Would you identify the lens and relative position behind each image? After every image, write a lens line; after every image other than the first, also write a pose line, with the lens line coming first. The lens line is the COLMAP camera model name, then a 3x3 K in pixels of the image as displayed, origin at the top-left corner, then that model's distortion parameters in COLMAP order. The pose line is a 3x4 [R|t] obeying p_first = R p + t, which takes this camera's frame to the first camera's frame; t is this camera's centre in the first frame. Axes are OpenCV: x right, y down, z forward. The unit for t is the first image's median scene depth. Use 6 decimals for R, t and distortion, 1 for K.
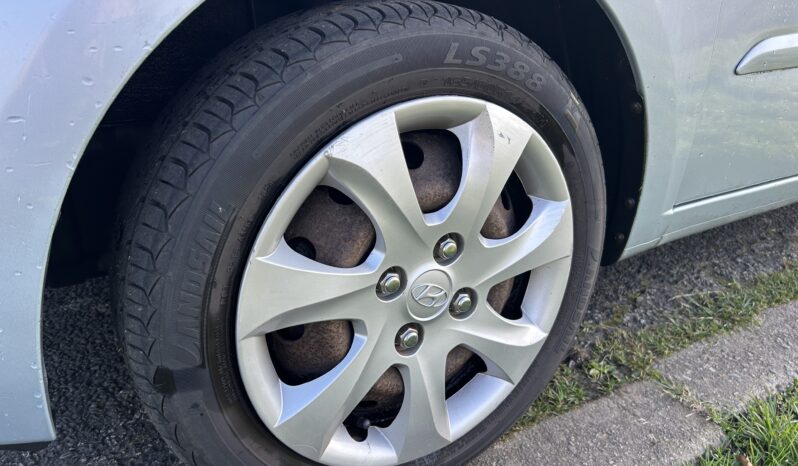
lens RADIAL K [[604.3, 0, 399.0], [0, 604.3, 233.0], [0, 0, 1]] dist [0.025779, -0.011339]
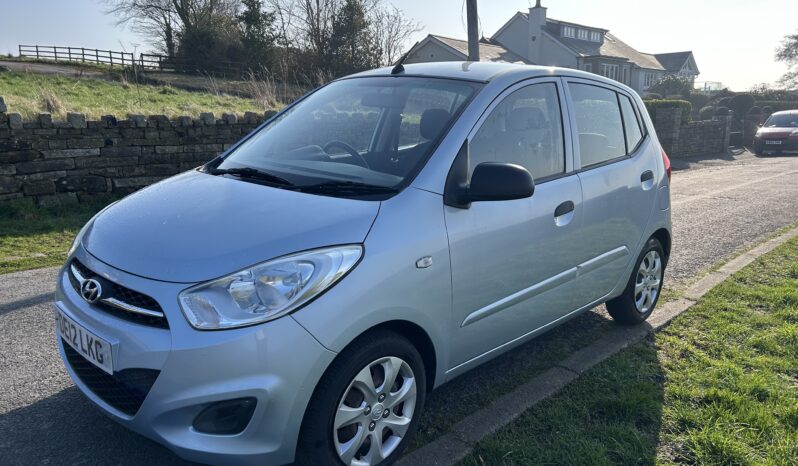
lens RADIAL K [[604.3, 0, 399.0], [0, 604.3, 233.0], [0, 0, 1]] dist [0.025779, -0.011339]
pose [[0.968586, -0.042917, 0.244949, -0.595150], [0.078185, 0.987601, -0.136127, -0.401893], [-0.236070, 0.151002, 0.959932, -2.348804]]
